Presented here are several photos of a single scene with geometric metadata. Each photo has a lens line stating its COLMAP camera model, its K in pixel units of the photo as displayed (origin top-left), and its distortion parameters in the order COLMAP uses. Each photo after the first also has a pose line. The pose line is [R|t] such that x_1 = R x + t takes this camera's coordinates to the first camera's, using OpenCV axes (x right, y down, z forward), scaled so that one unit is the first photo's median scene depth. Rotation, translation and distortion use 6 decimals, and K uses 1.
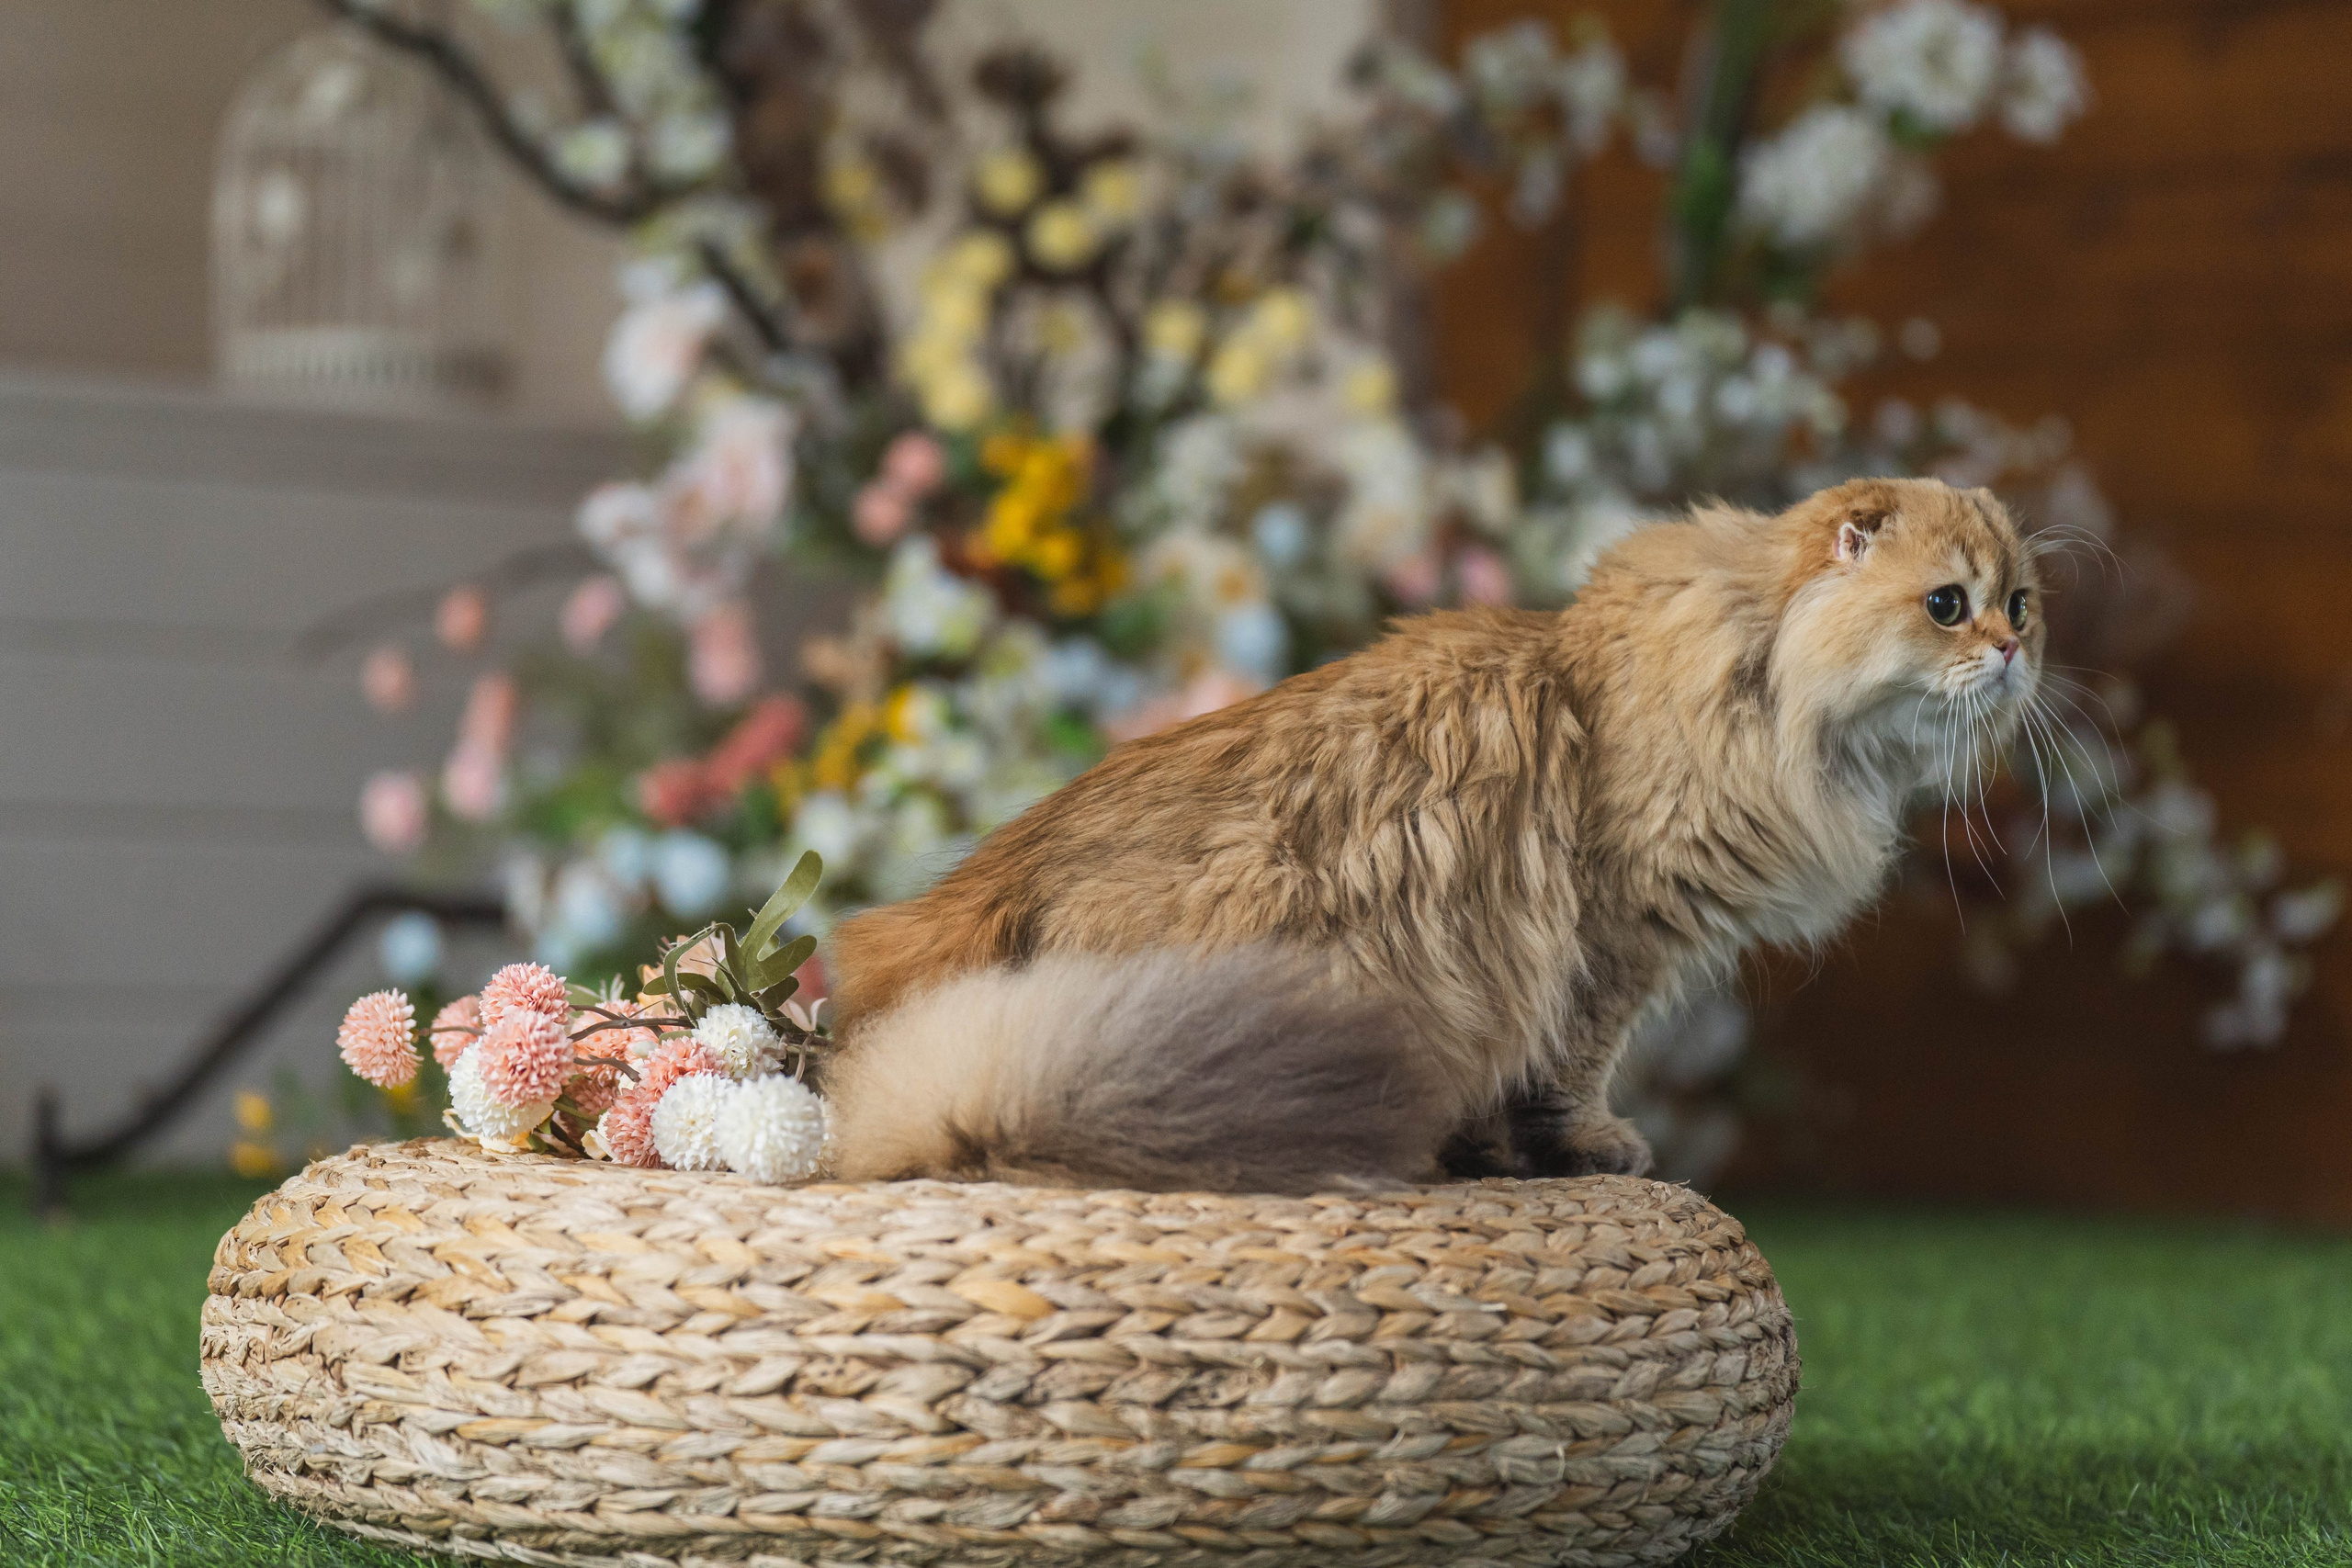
lens RADIAL K [[6755.2, 0, 1170.9], [0, 6755.2, 788.9], [0, 0, 1]] dist [-0.002904, 0.000000]
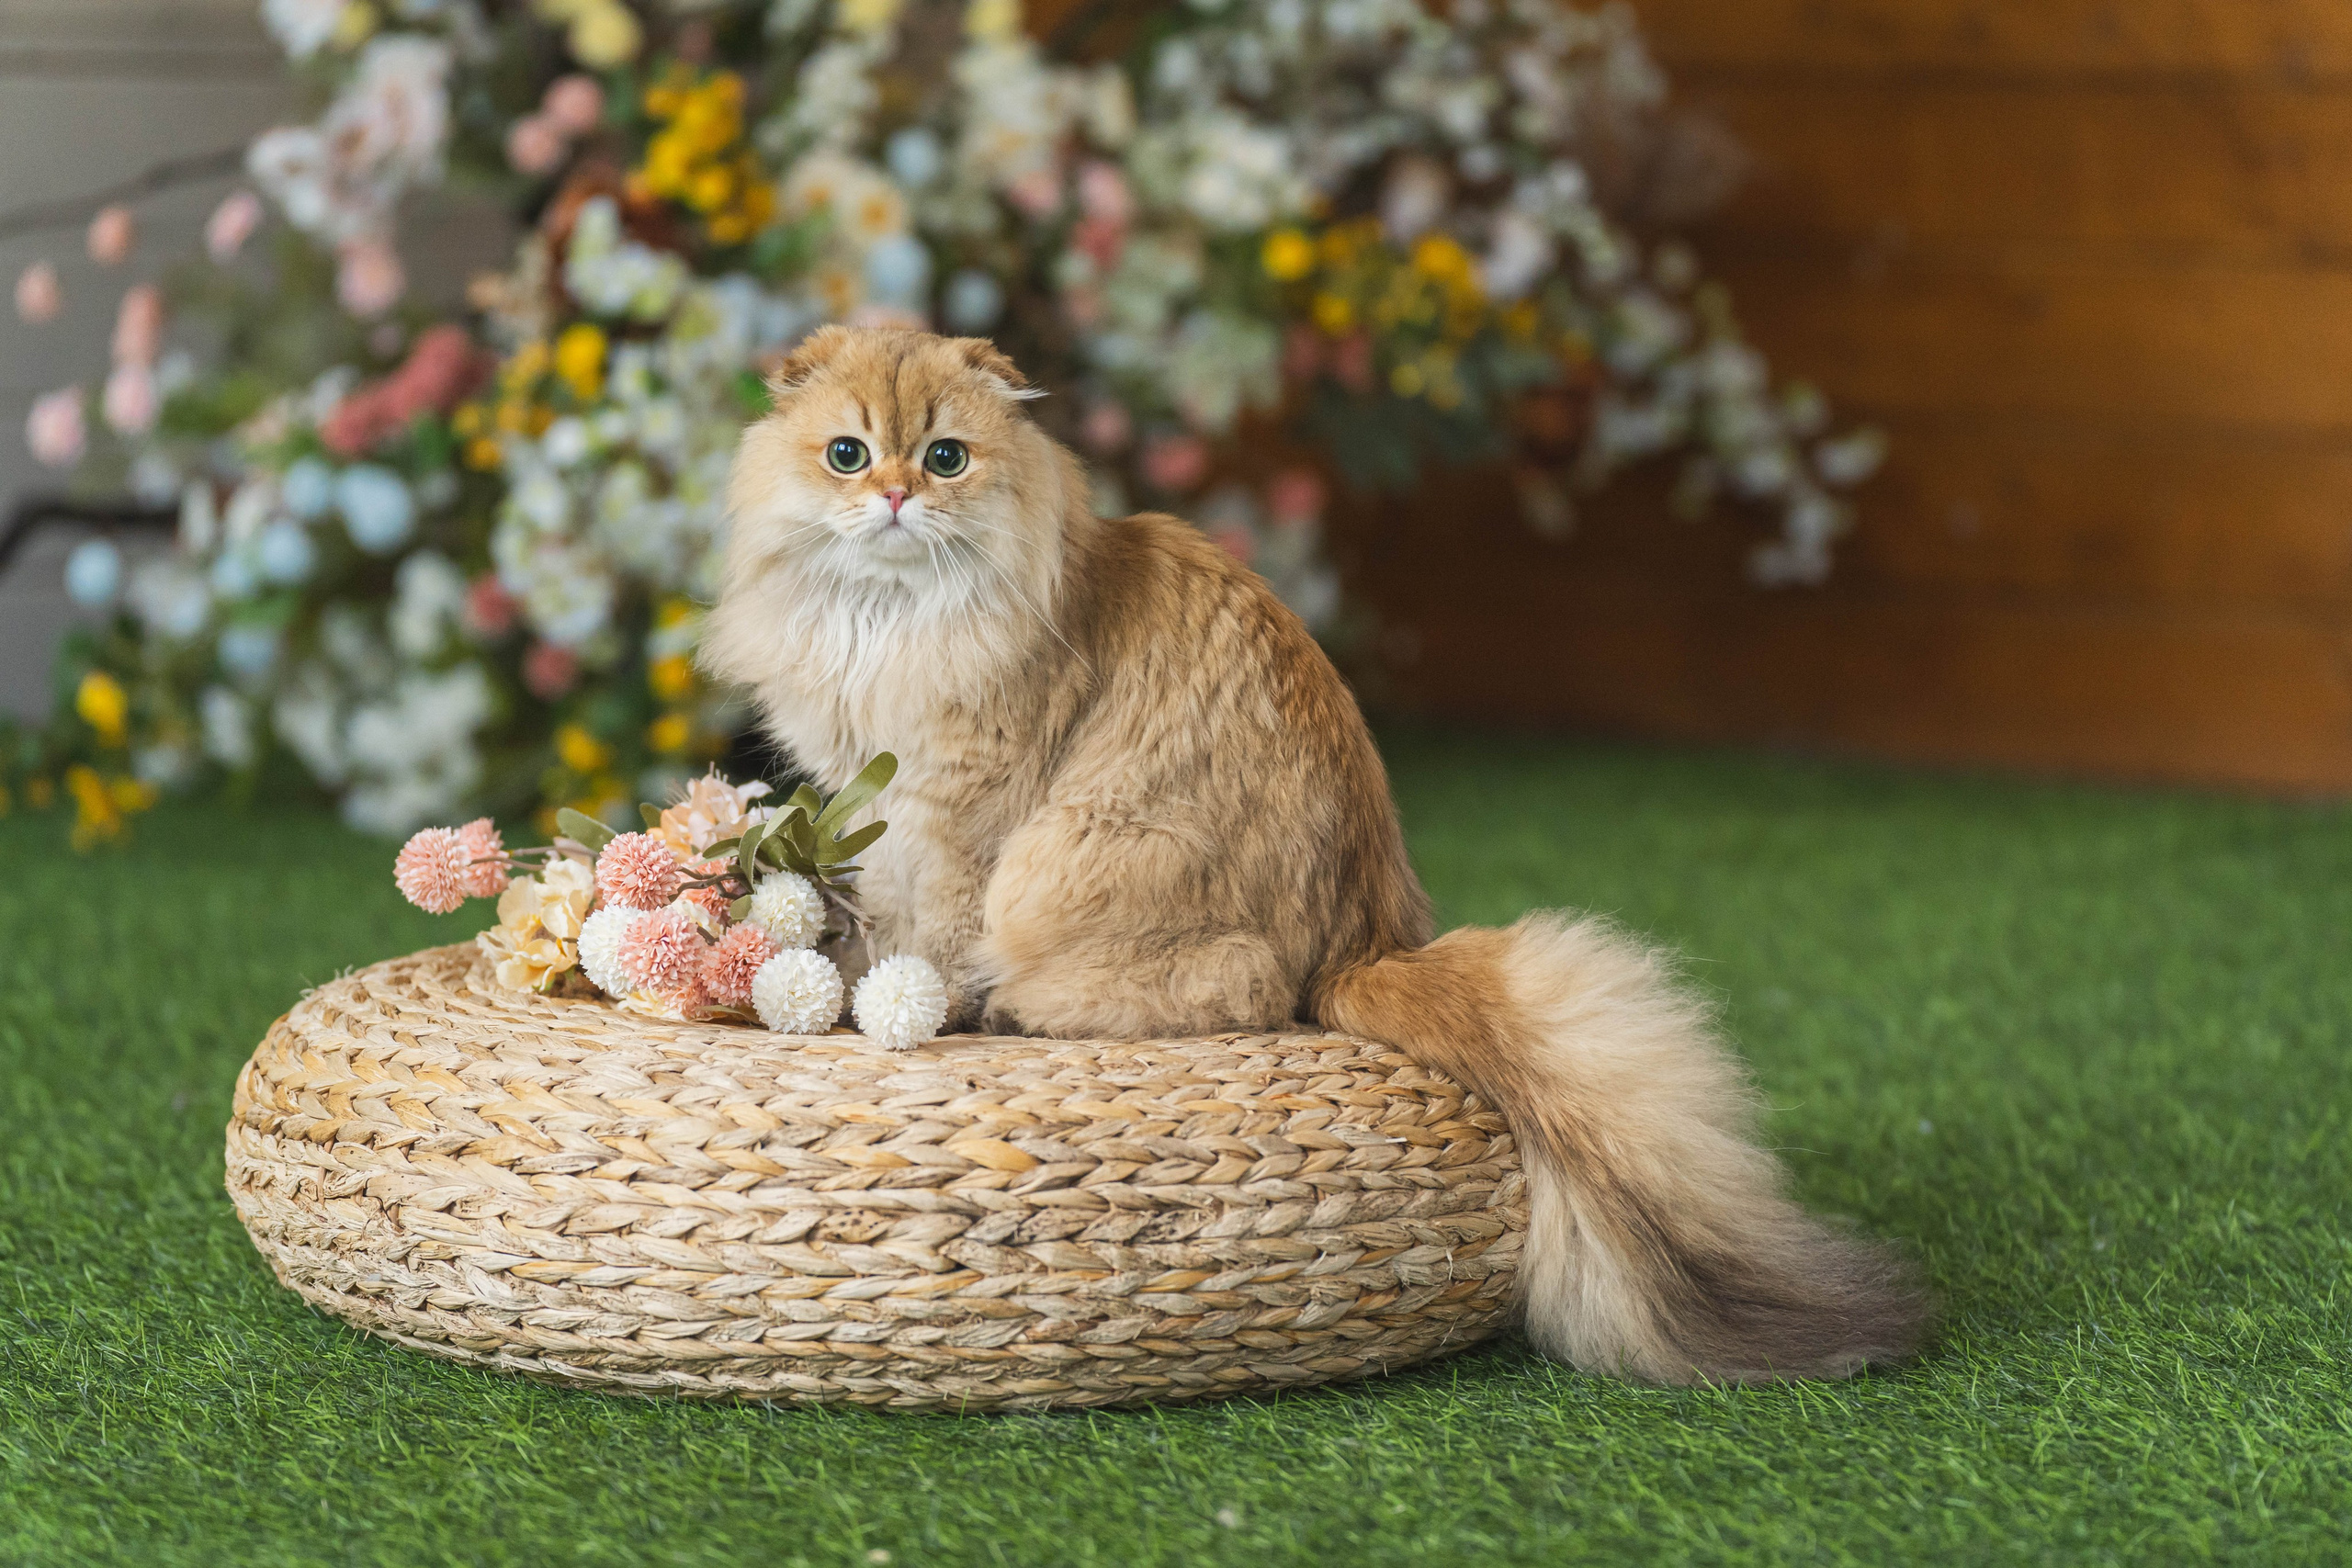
lens RADIAL K [[7251.0, 0, 1180.4], [0, 7251.0, 780.1], [0, 0, 1]] dist [0.020685, 0.000000]
pose [[0.993856, -0.021807, 0.108510, -0.123867], [0.009370, 0.993455, 0.113835, -0.128287], [-0.110283, -0.112119, 0.987556, -0.231784]]
